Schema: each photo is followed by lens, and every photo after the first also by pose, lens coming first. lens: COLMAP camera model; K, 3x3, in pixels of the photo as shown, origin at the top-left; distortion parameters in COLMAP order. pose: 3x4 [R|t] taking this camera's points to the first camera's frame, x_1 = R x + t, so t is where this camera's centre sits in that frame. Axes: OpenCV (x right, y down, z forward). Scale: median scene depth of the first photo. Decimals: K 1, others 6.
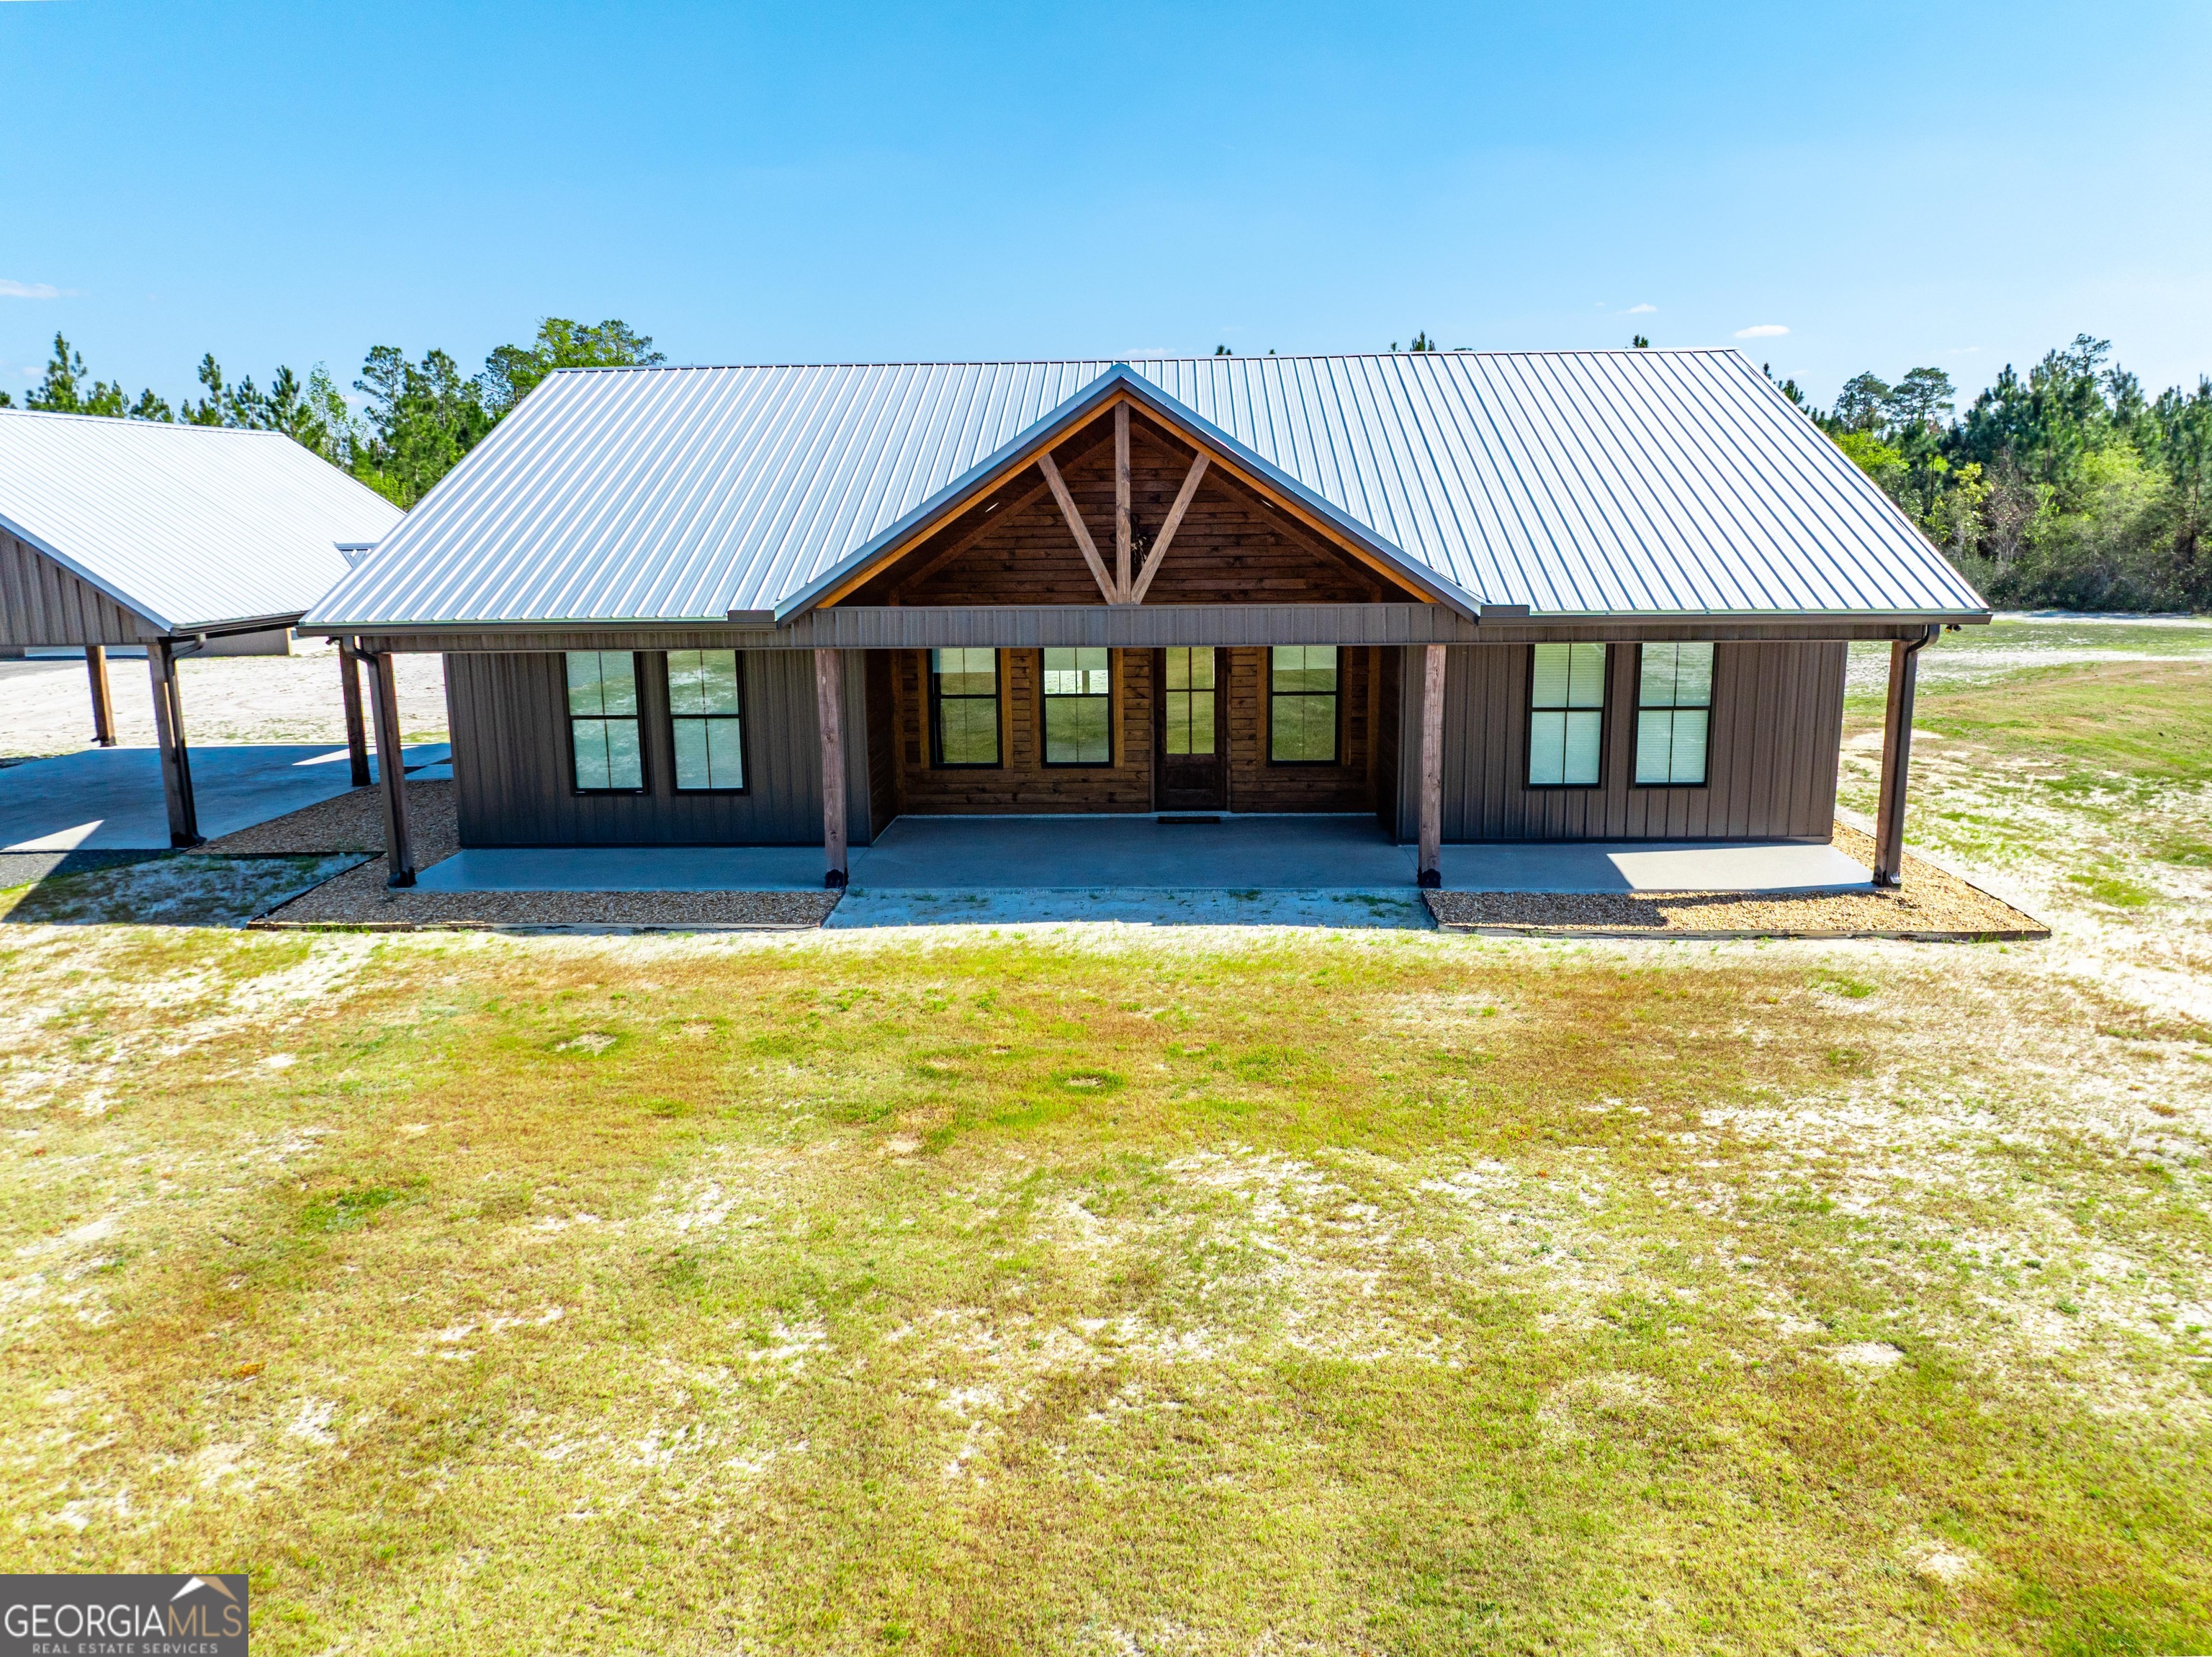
lens RADIAL K [[1585.9, 0, 1100.1], [0, 1585.9, 830.0], [0, 0, 1]] dist [-0.050248, 0.024324]
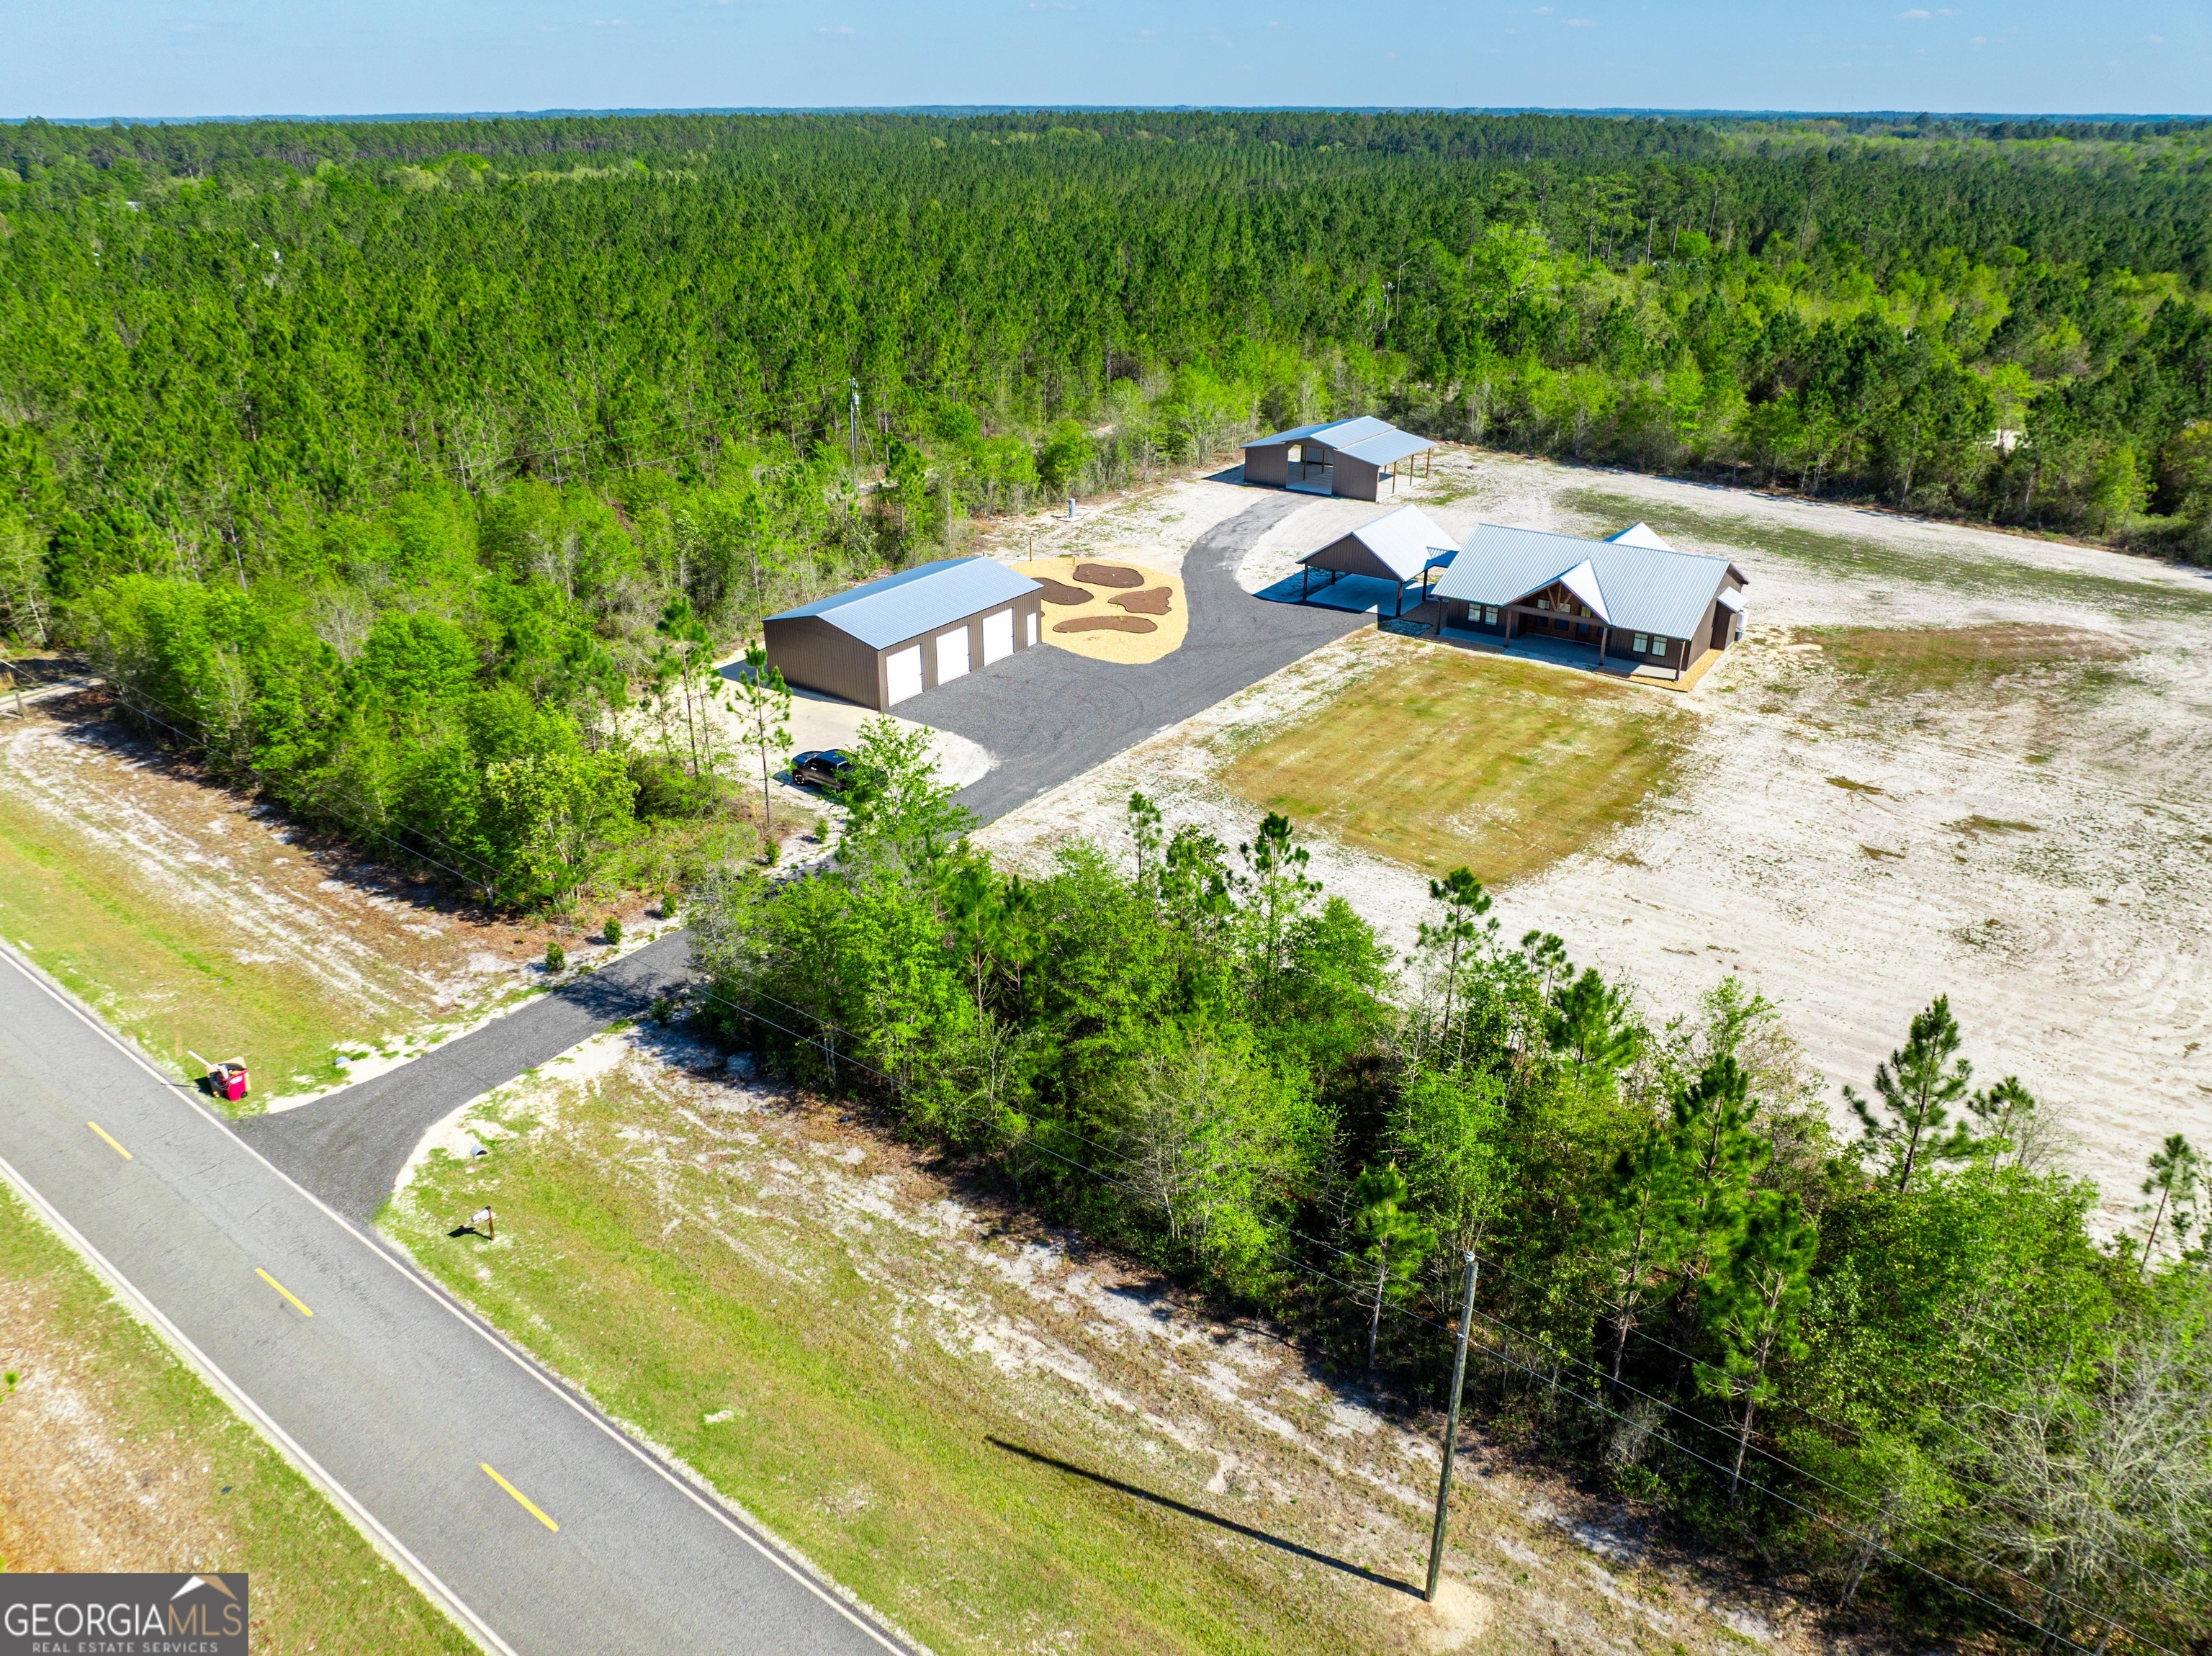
lens RADIAL K [[1557.8, 0, 1099.5], [0, 1557.8, 828.1], [0, 0, 1]] dist [-0.037373, -0.001832]
pose [[0.851288, 0.234591, -0.469336, 1.580262], [-0.113497, 0.955638, 0.271799, -0.801392], [0.512277, -0.178111, 0.840148, -5.321220]]
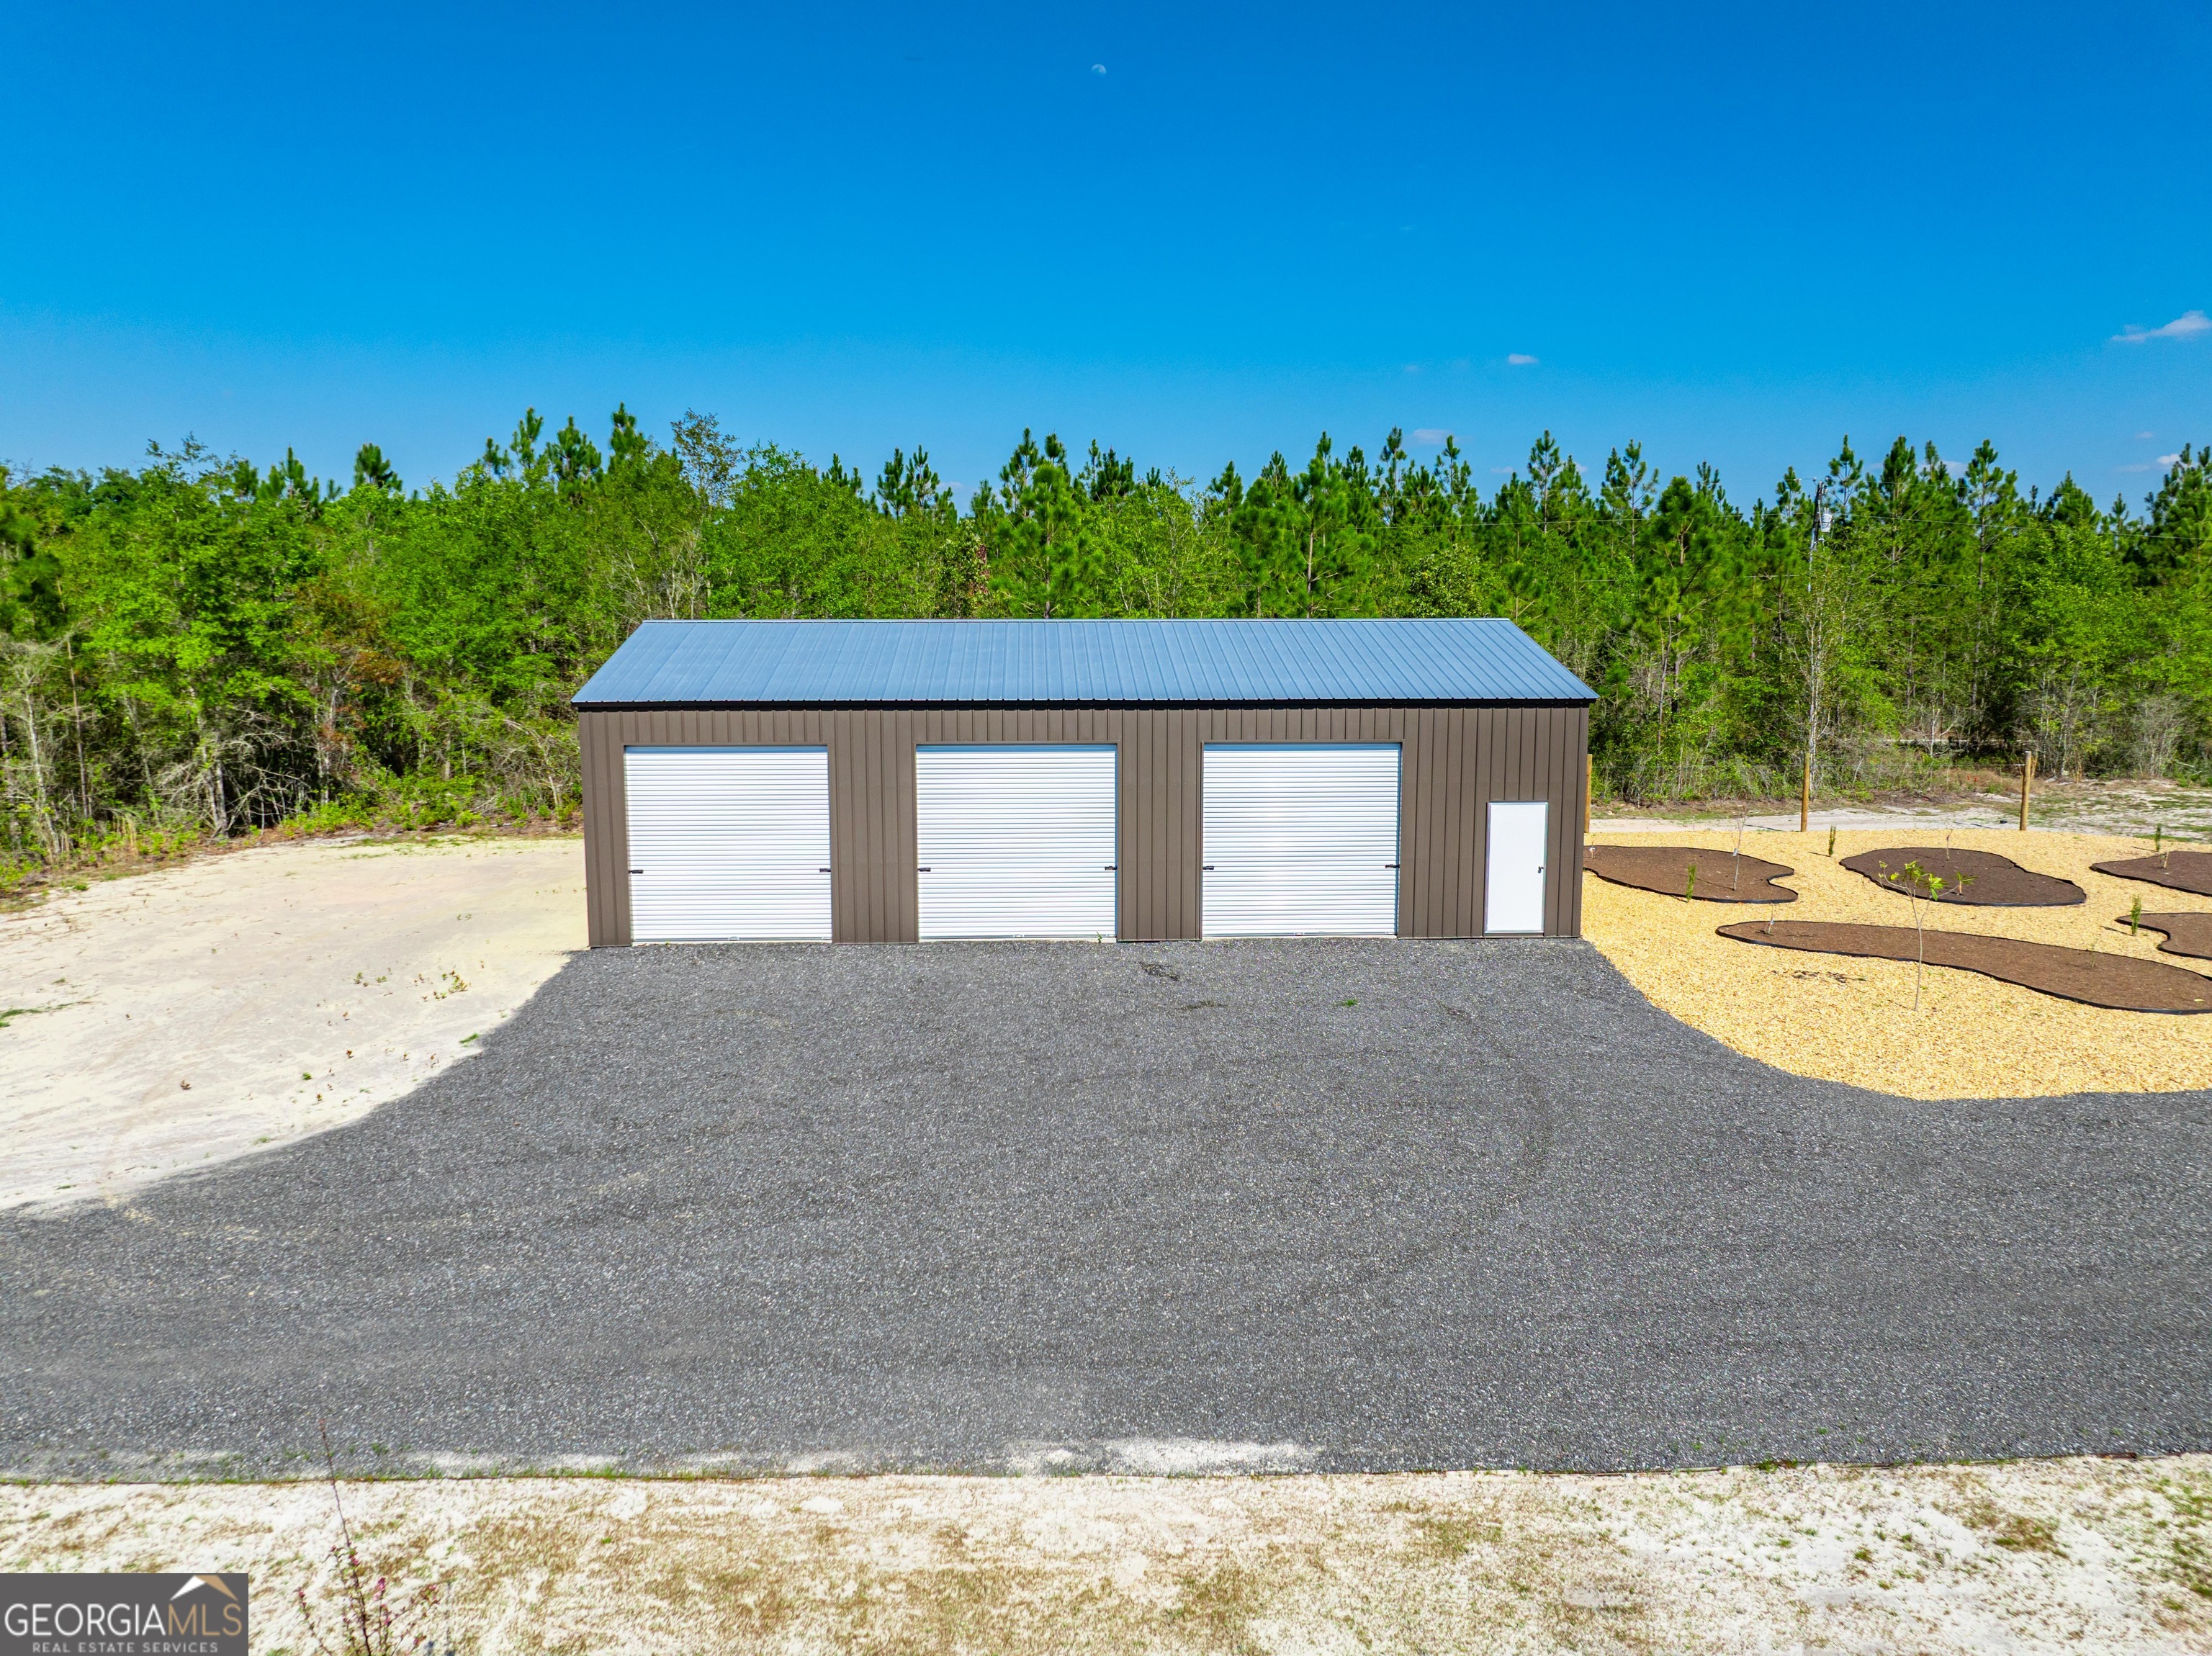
lens RADIAL K [[1557.8, 0, 1099.5], [0, 1557.8, 828.1], [0, 0, 1]] dist [-0.037373, -0.001832]
pose [[0.098892, 0.145356, -0.984425, -0.361632], [-0.192509, 0.973380, 0.124386, 0.032873], [0.976299, 0.177210, 0.124242, -0.573543]]
